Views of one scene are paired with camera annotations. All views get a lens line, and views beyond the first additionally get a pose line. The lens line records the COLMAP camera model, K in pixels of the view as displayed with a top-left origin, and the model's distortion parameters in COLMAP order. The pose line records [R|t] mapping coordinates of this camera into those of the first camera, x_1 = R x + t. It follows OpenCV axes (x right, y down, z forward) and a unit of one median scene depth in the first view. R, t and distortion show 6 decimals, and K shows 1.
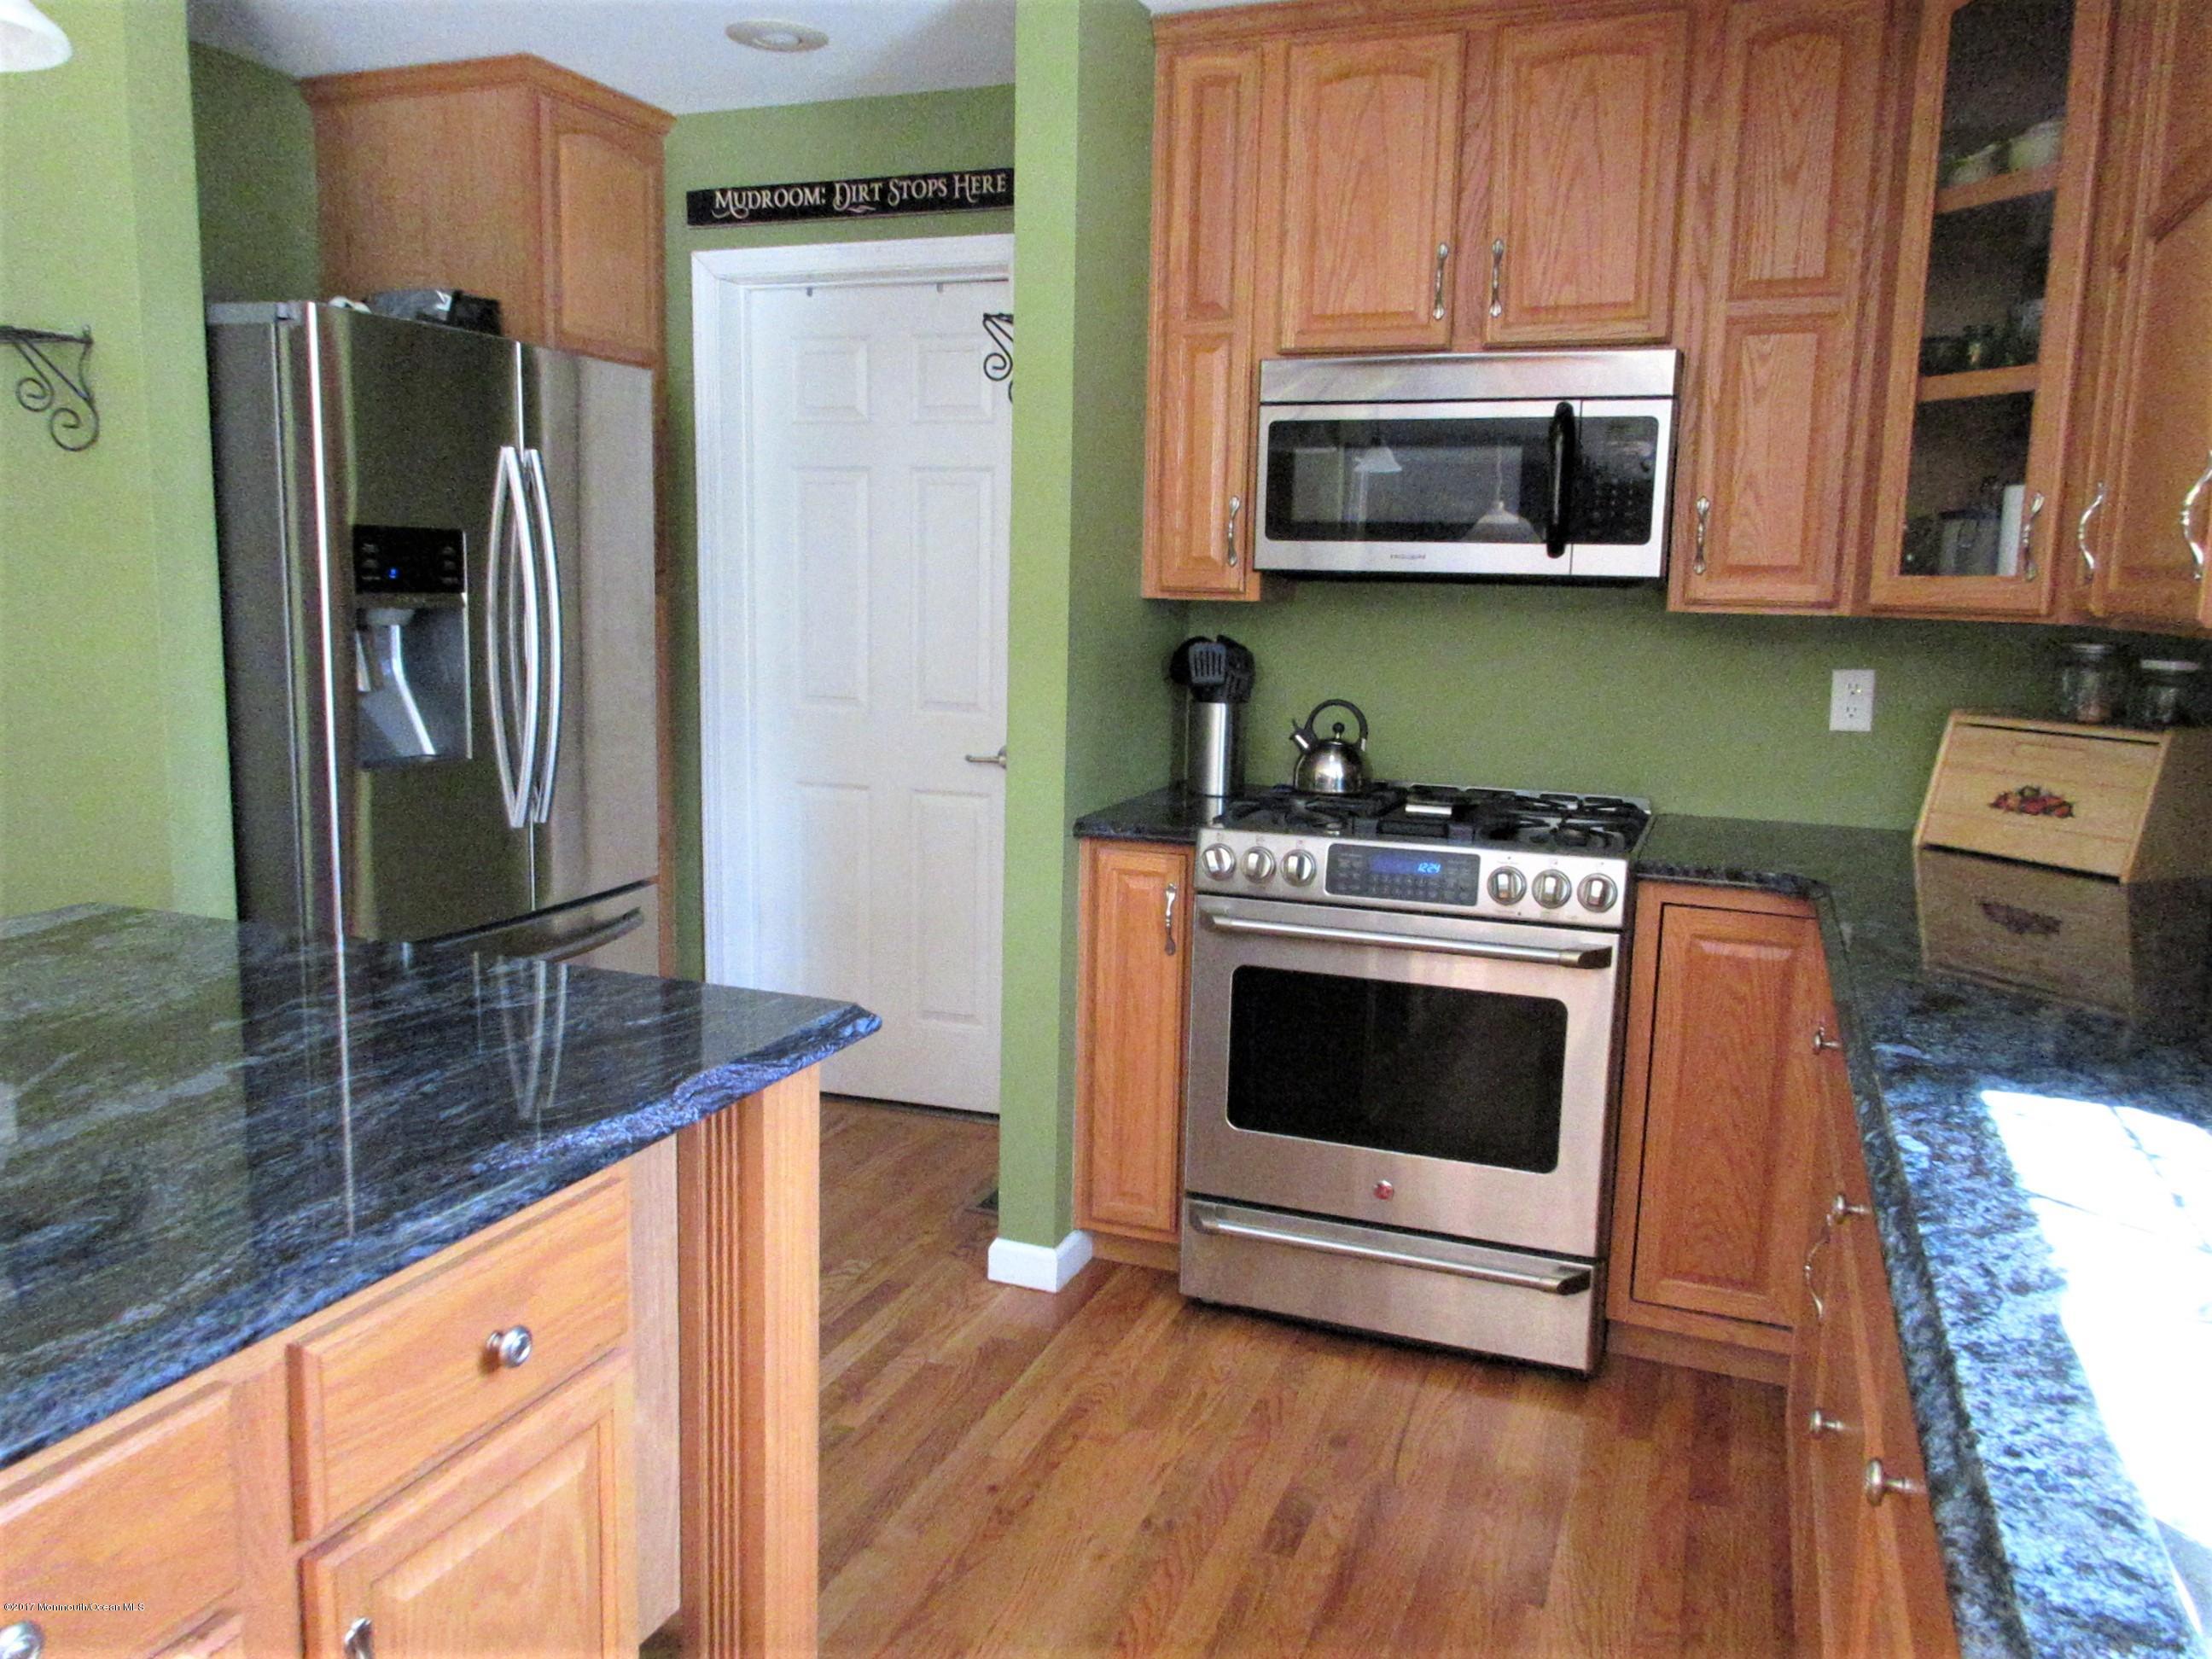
lens RADIAL K [[1669.8, 0, 1106.1], [0, 1669.8, 818.4], [0, 0, 1]] dist [0.013853, 0.000197]
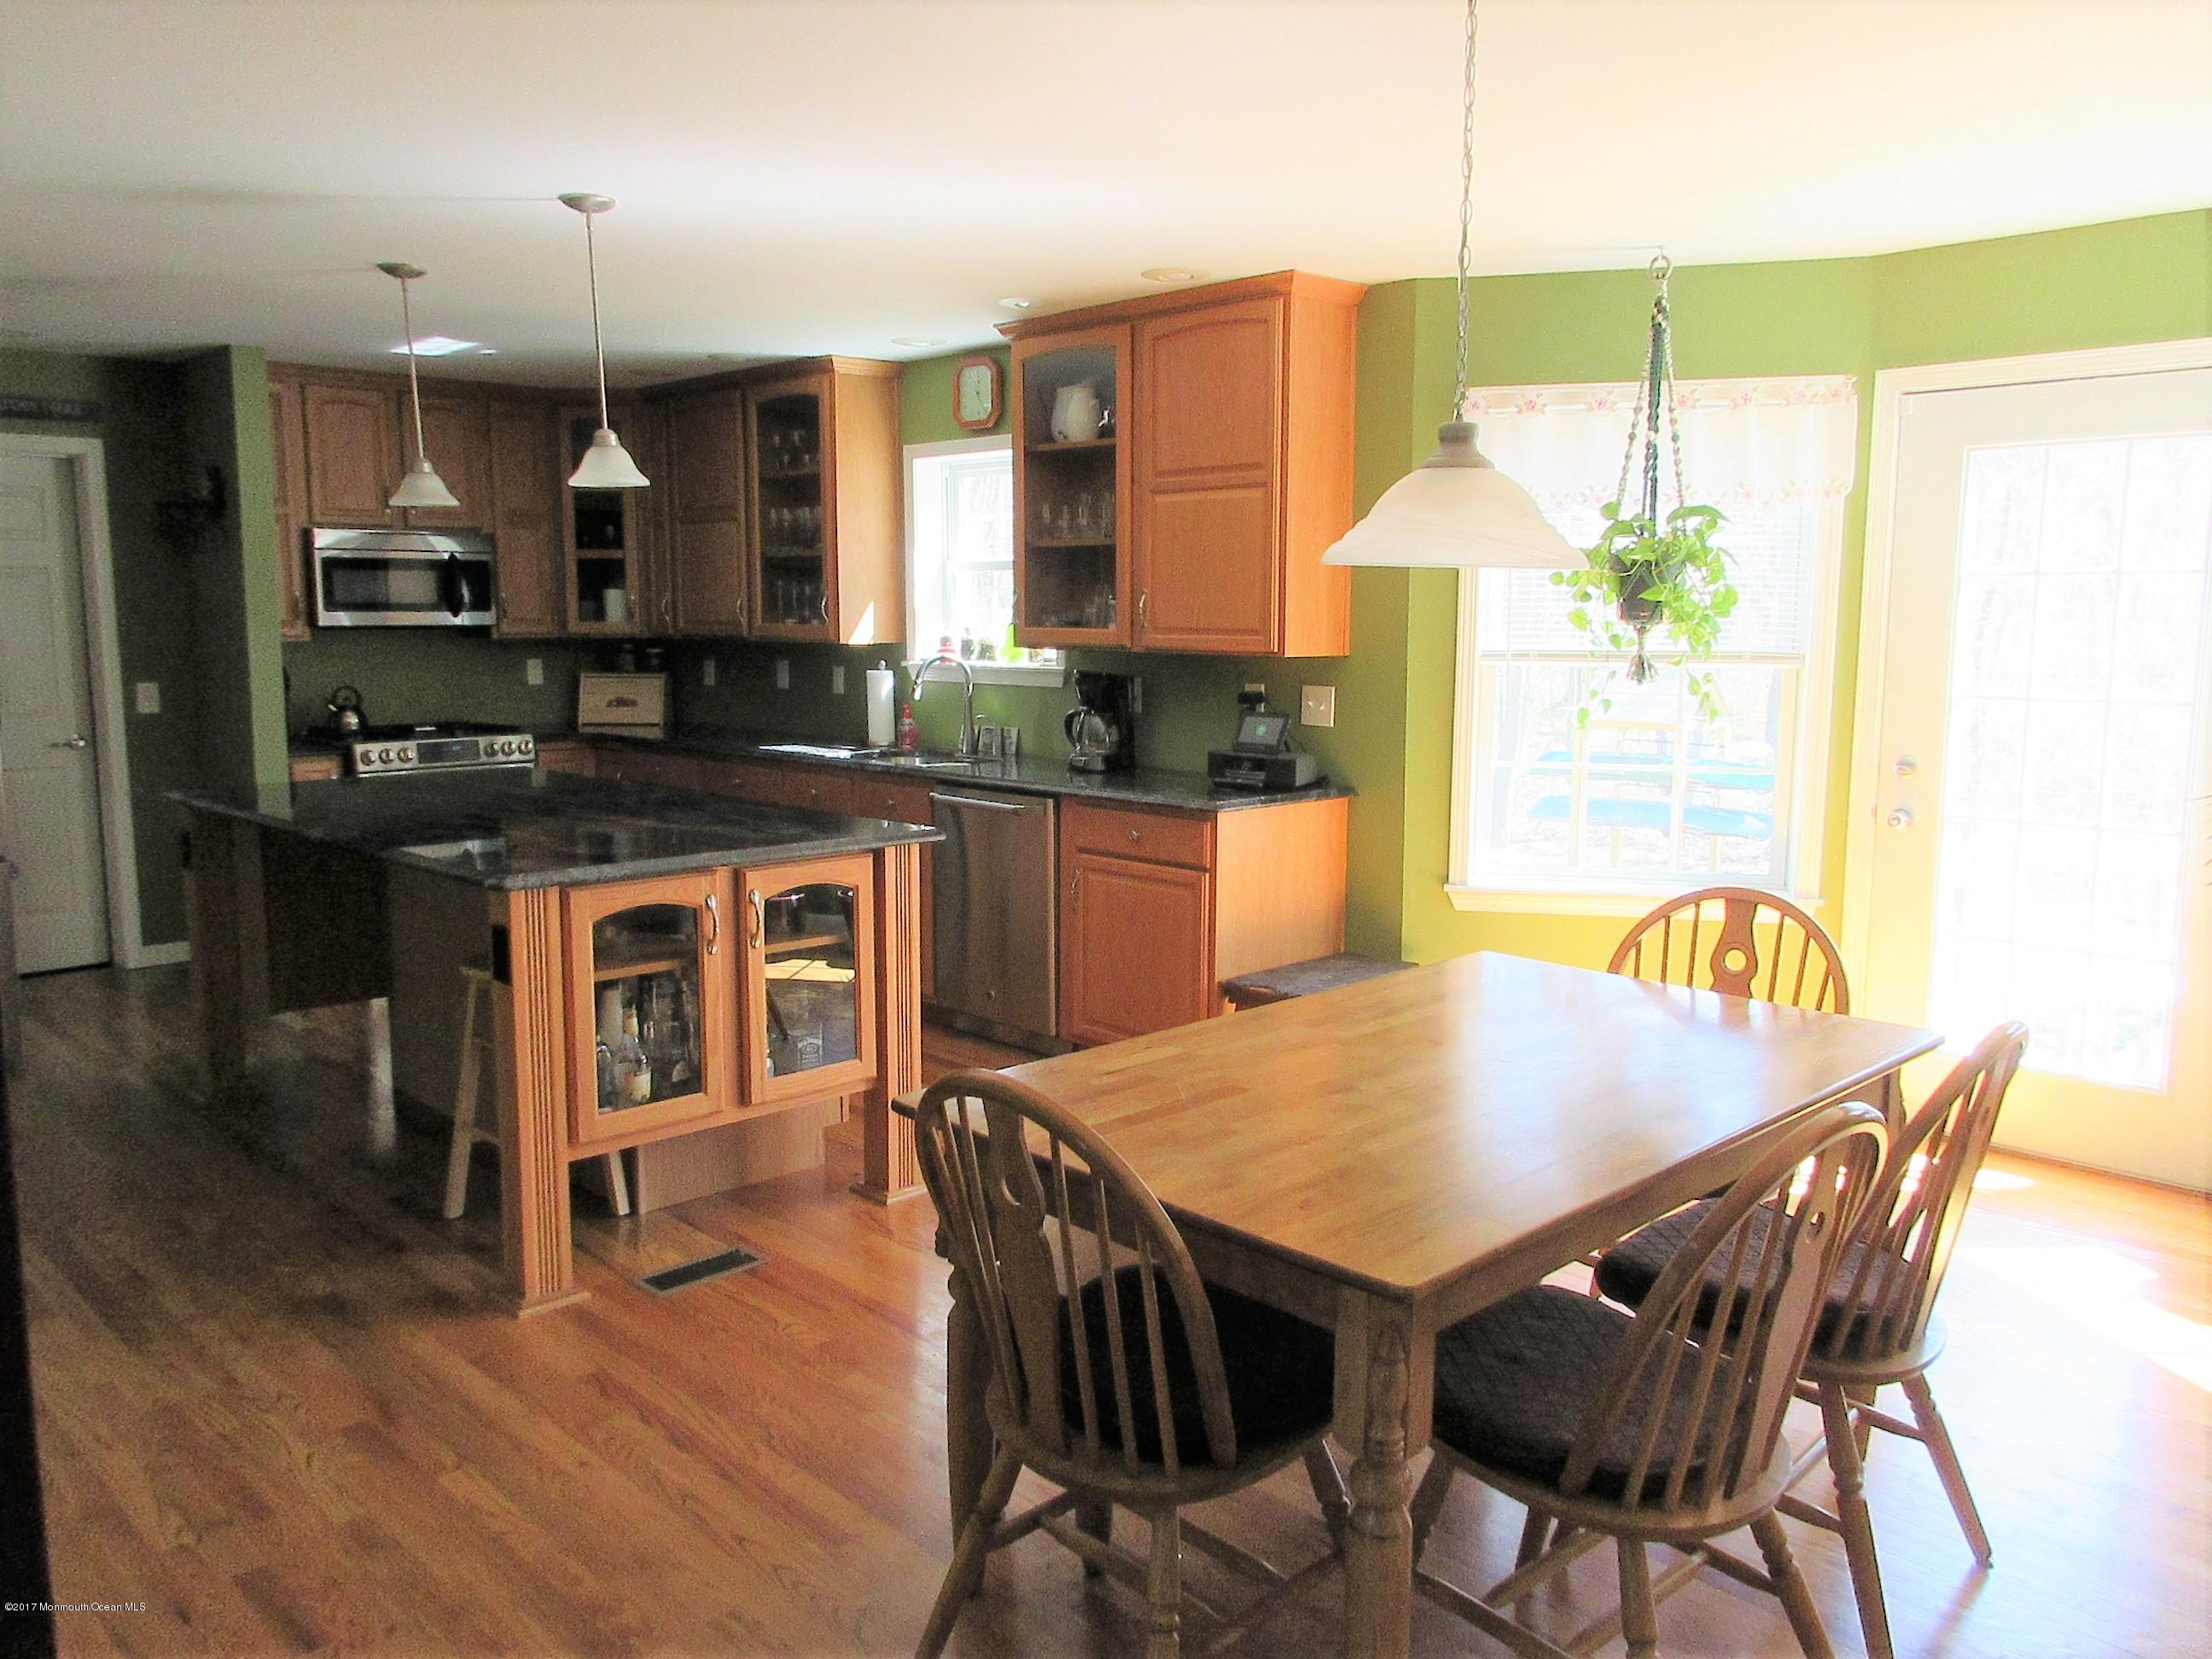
lens RADIAL K [[1669.8, 0, 1106.1], [0, 1669.8, 818.4], [0, 0, 1]] dist [0.013853, 0.000197]
pose [[0.414380, -0.136900, 0.899749, -1.547255], [0.137332, 0.986707, 0.086883, 0.046983], [-0.899683, 0.087561, 0.427672, -0.837628]]
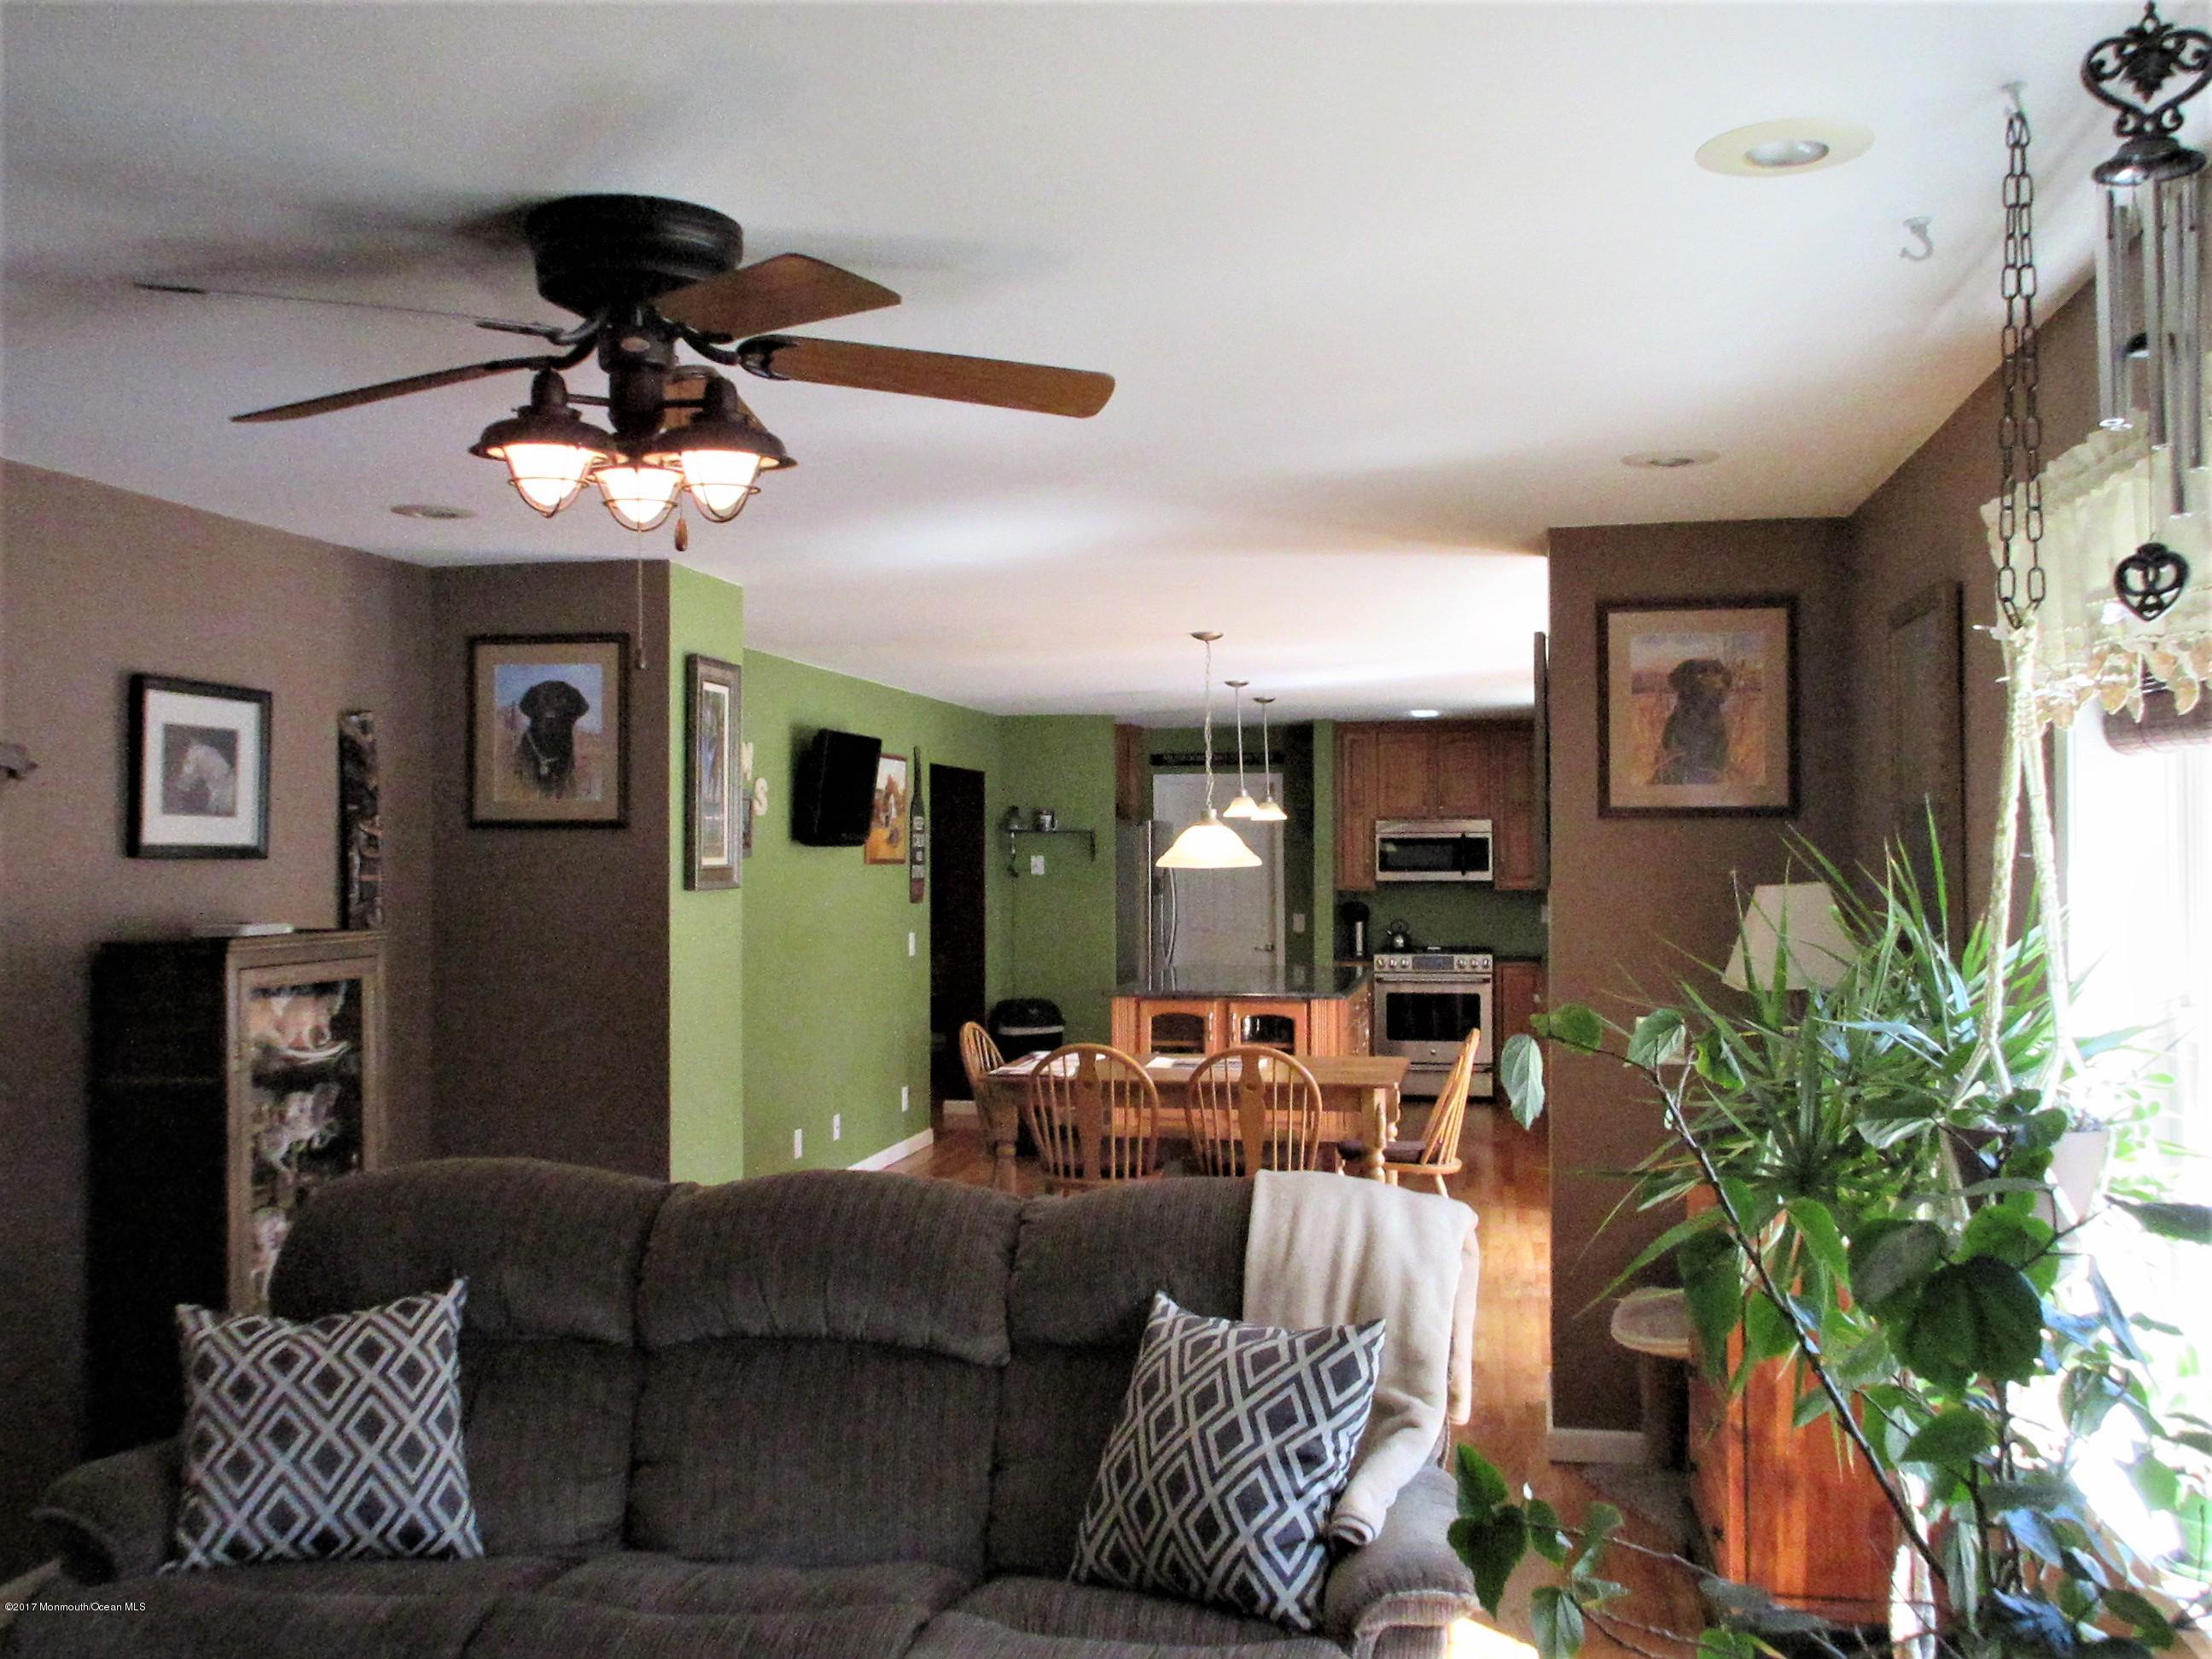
lens RADIAL K [[2058.7, 0, 1106.0], [0, 2058.7, 829.5], [0, 0, 1]] dist [-0.000638, -0.000204]
pose [[0.983627, -0.025658, 0.178379, -1.276489], [0.052382, 0.987783, -0.146768, 0.354596], [-0.172434, 0.153709, 0.972954, -3.189093]]
